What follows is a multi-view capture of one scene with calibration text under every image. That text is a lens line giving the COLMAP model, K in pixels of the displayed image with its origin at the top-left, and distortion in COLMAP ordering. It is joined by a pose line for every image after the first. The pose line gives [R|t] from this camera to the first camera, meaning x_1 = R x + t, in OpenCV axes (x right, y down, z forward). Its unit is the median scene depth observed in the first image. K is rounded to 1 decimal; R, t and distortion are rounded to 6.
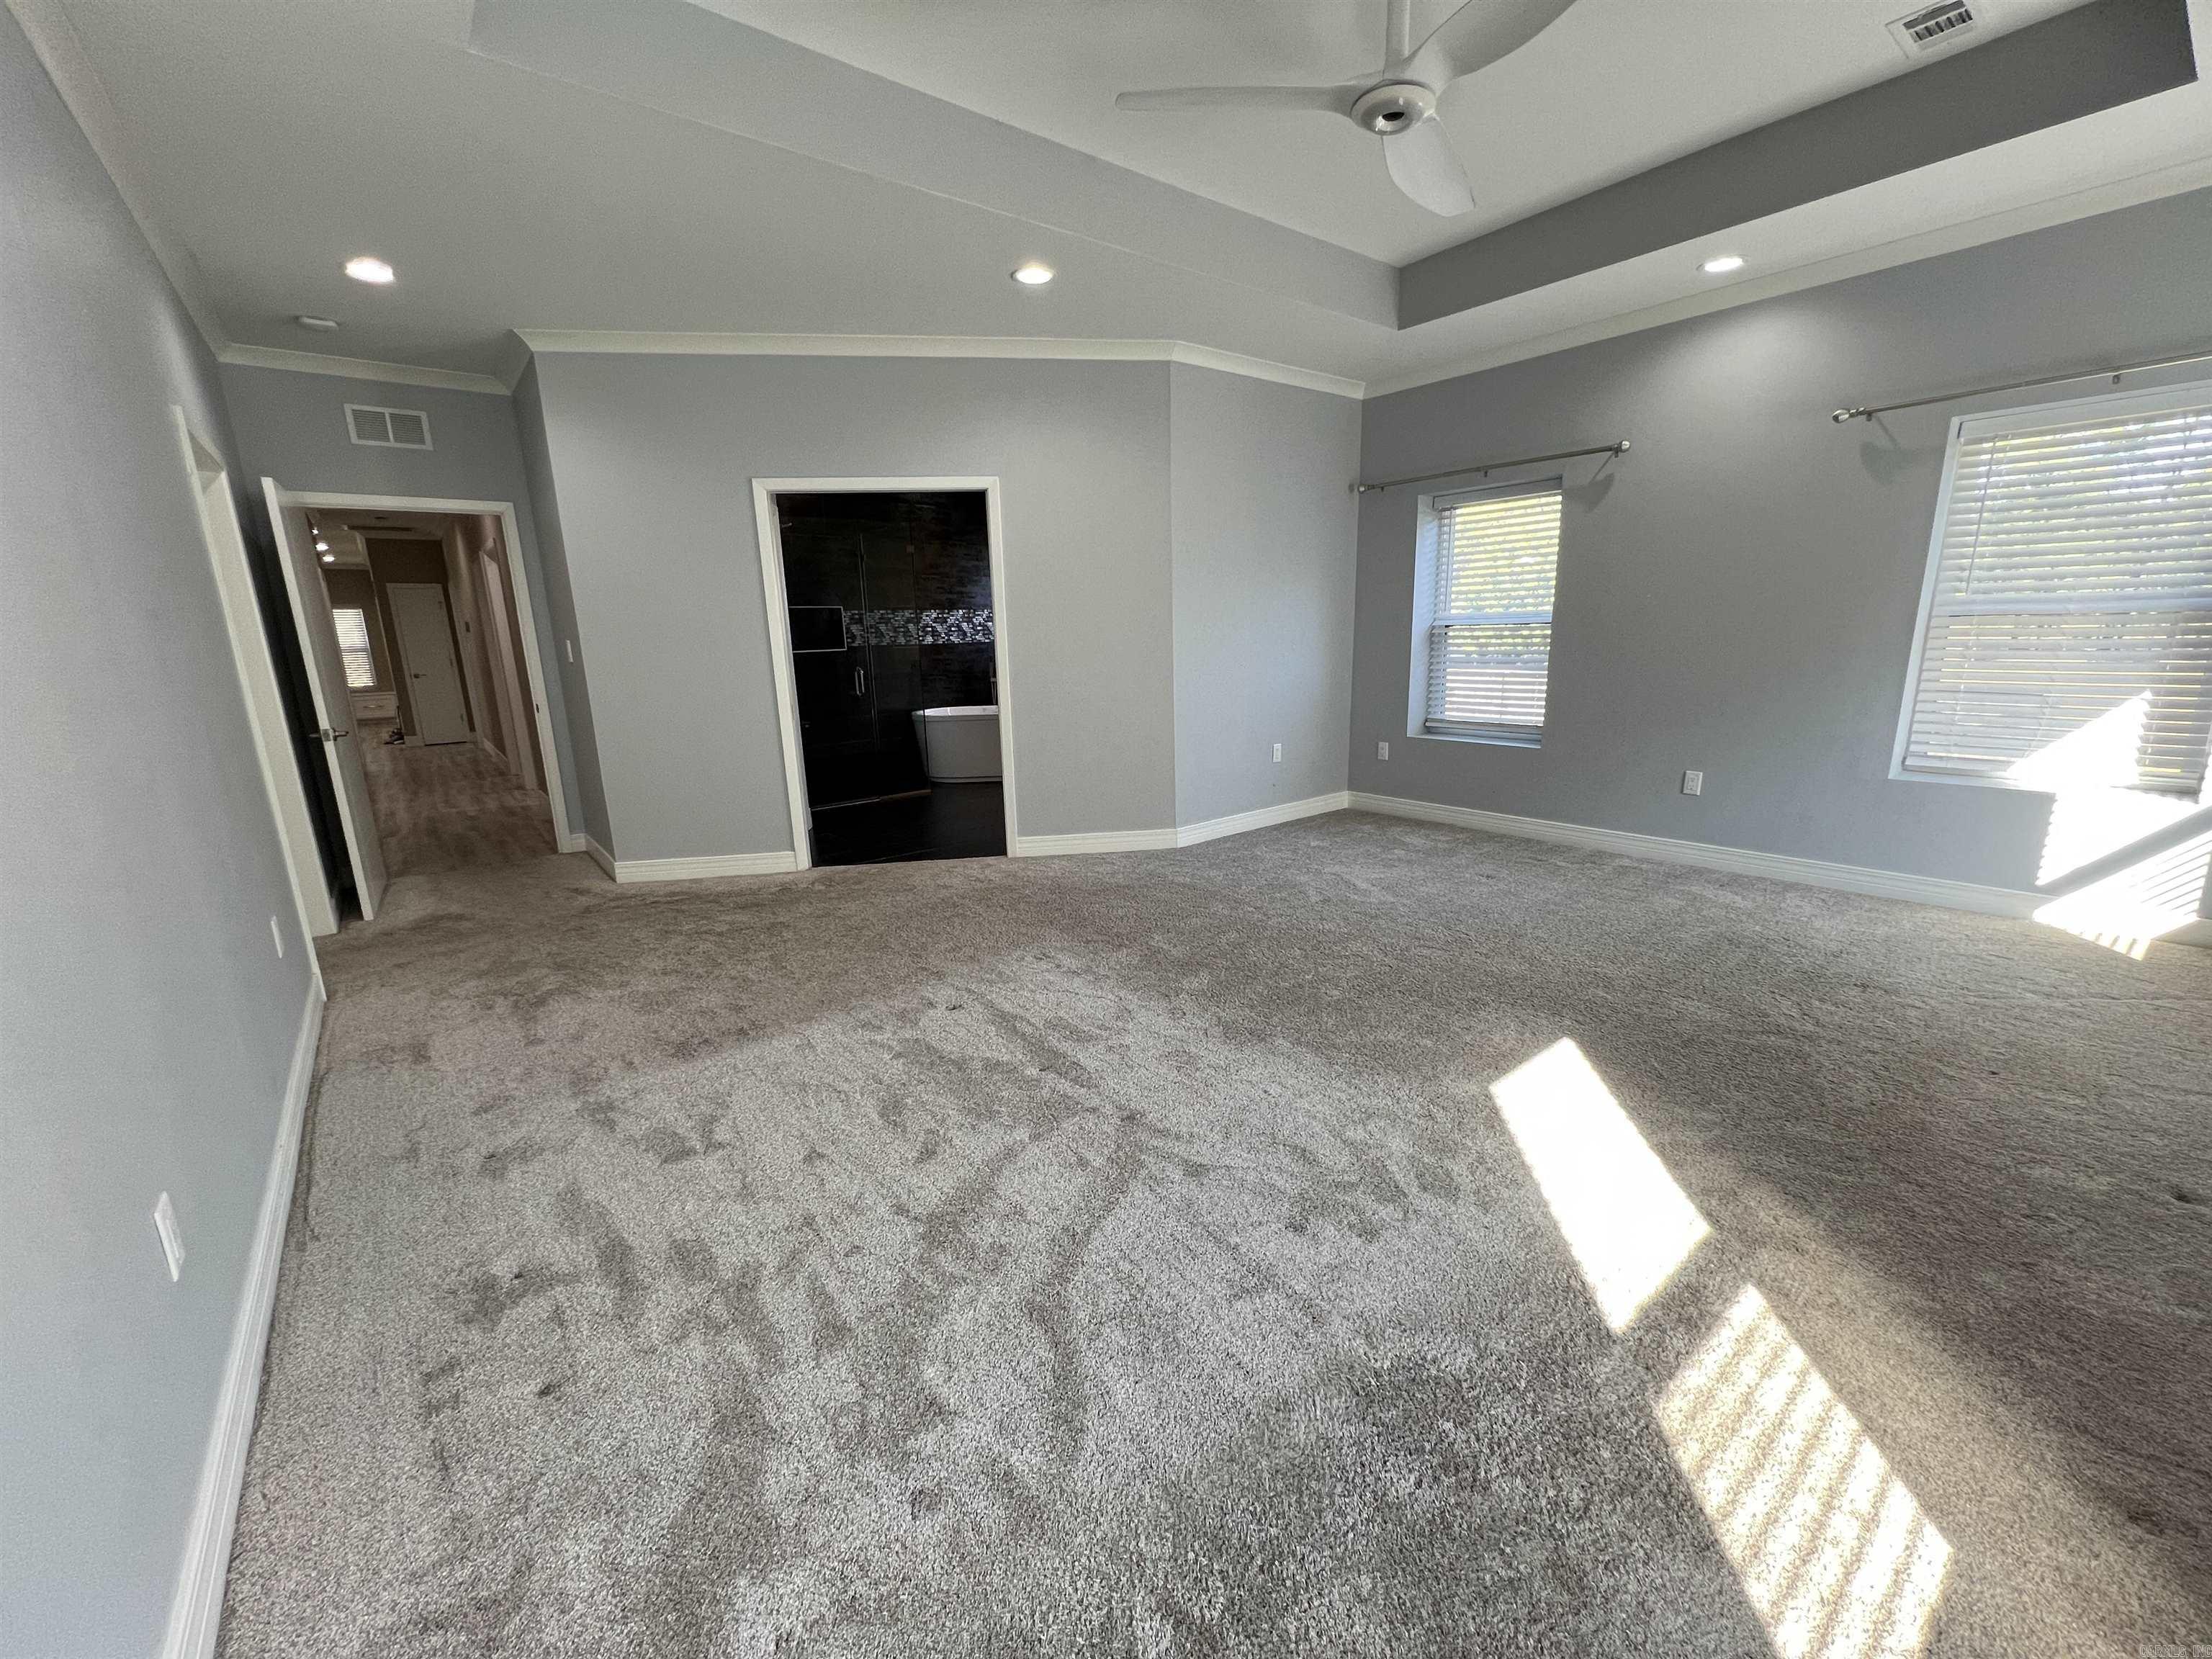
lens RADIAL K [[880.3, 0, 1106.0], [0, 880.3, 829.5], [0, 0, 1]] dist [0.000017, 0.000012]
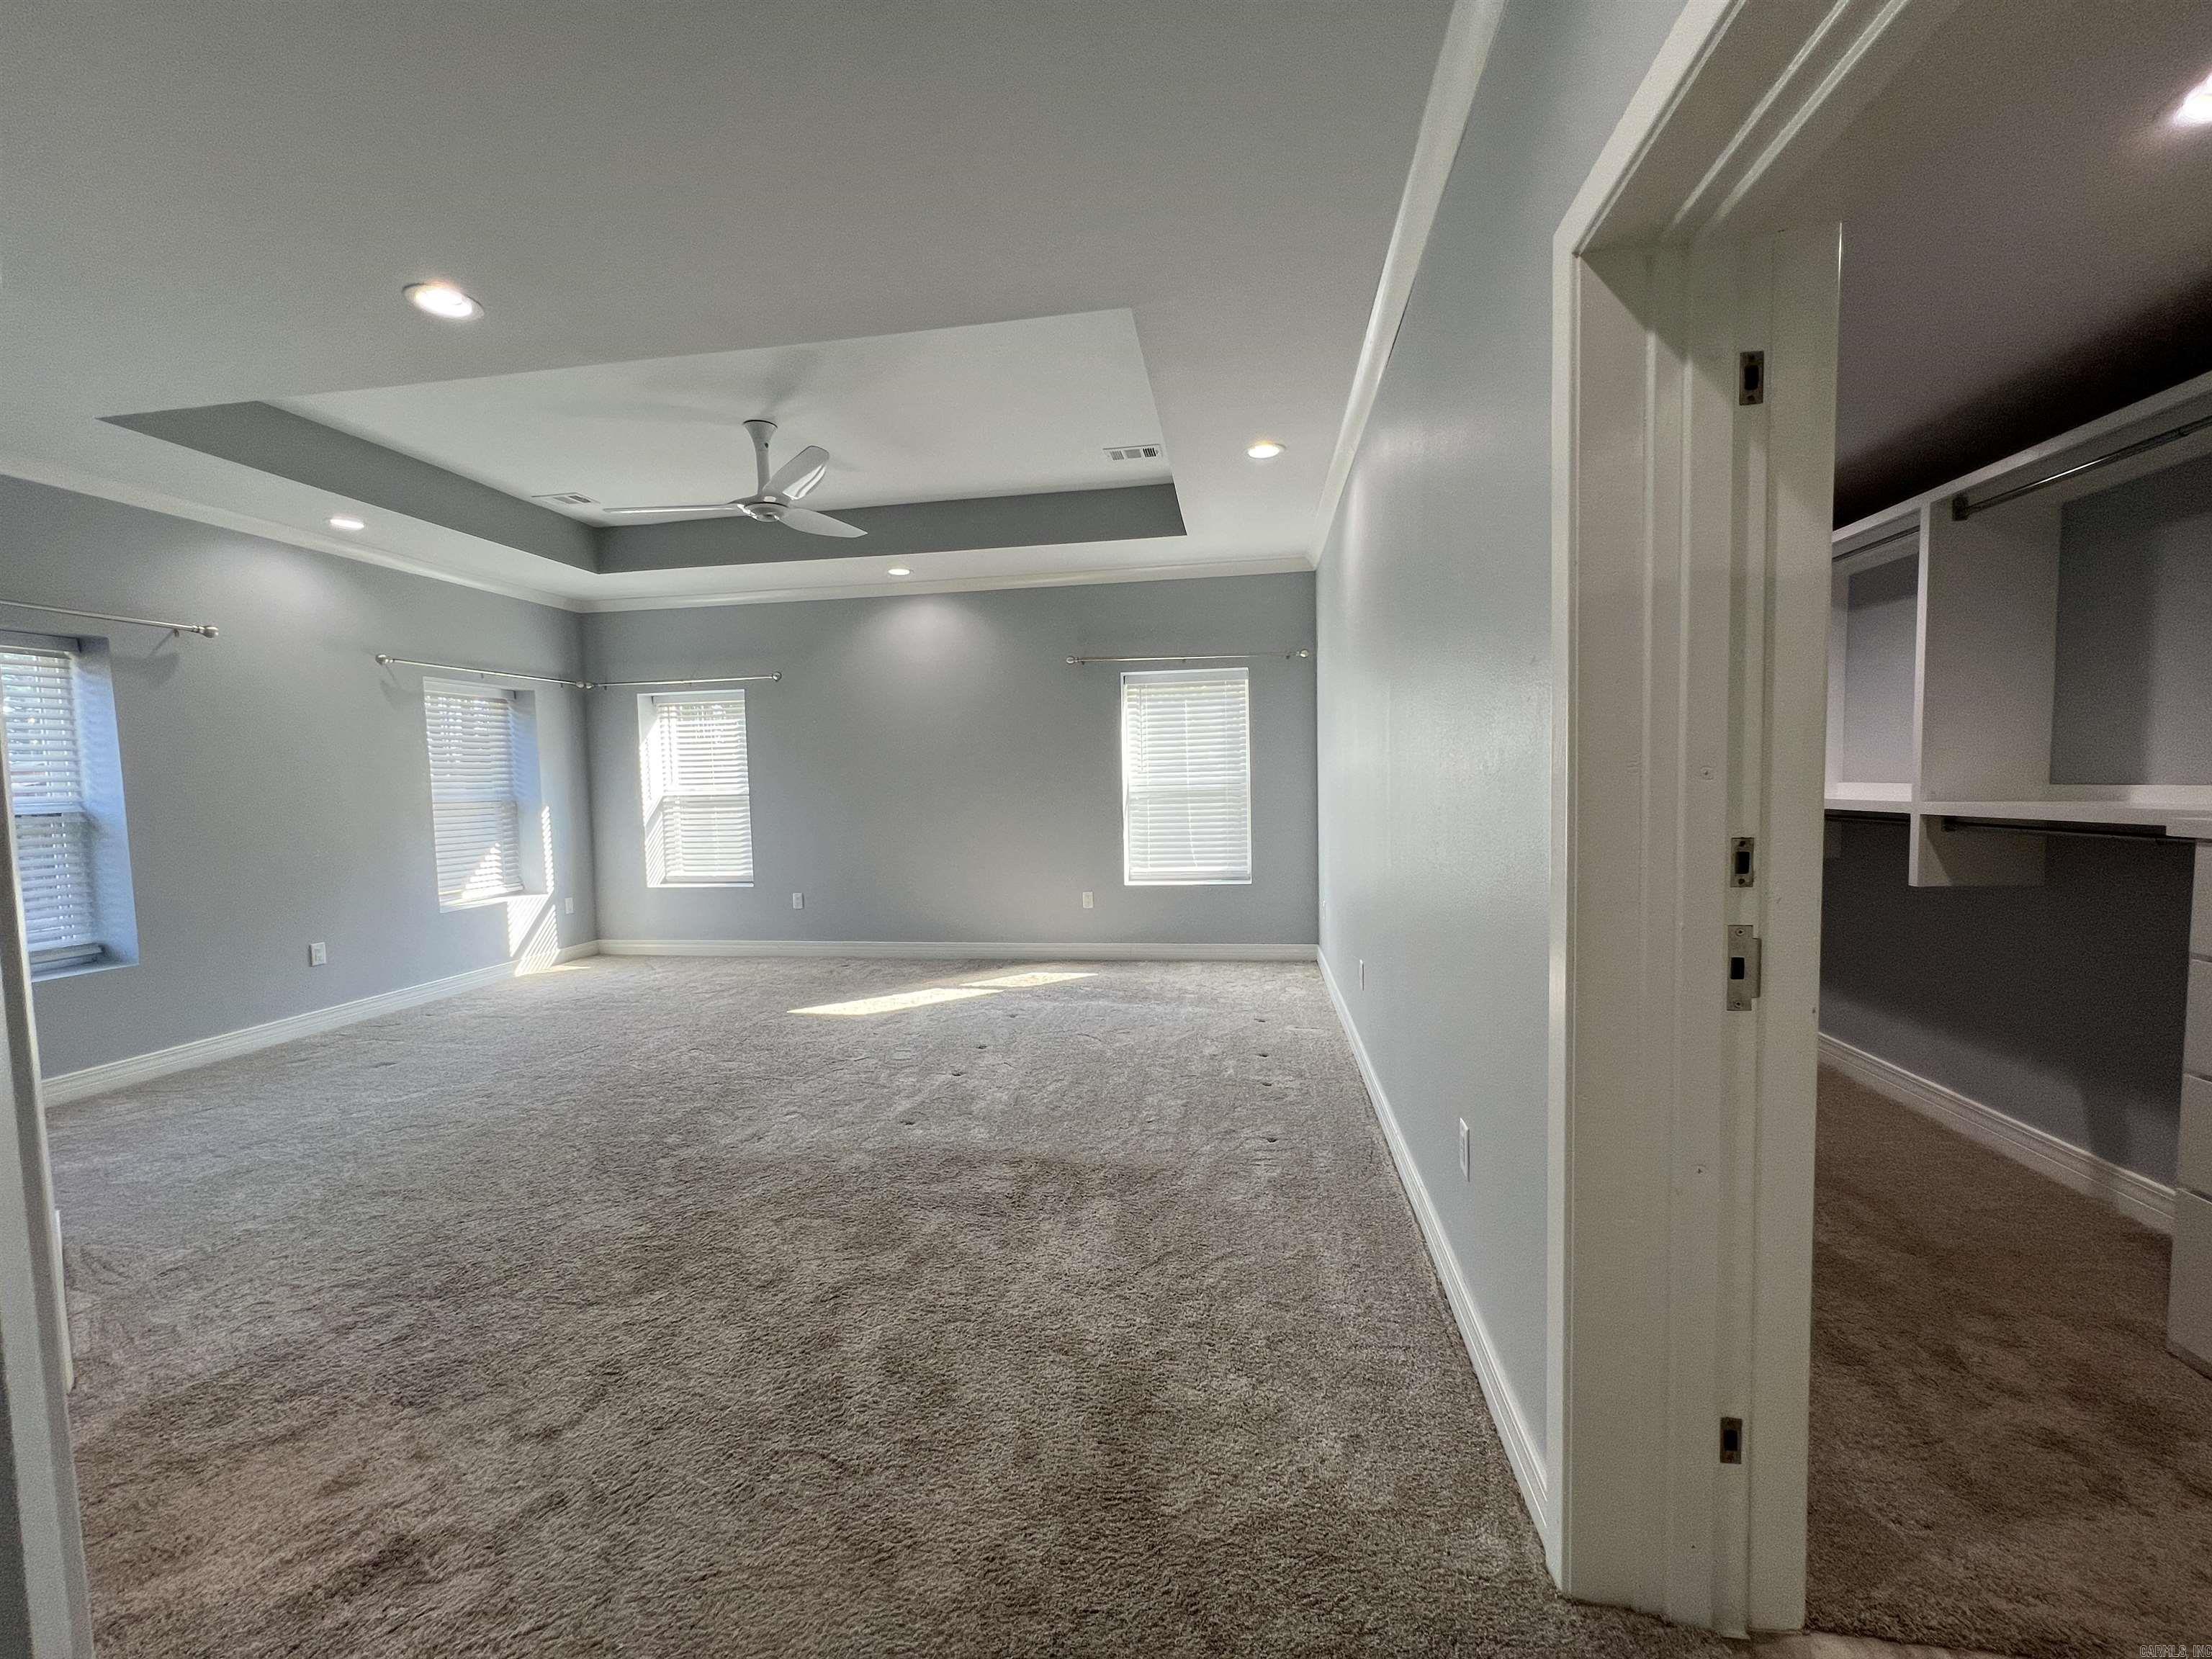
lens RADIAL K [[880.3, 0, 1106.0], [0, 880.3, 829.5], [0, 0, 1]] dist [0.000017, 0.000012]
pose [[-0.670160, 0.000300, 0.742217, -0.932994], [0.208256, 0.959905, 0.187650, -0.240986], [-0.712401, 0.280326, -0.643352, 1.163839]]
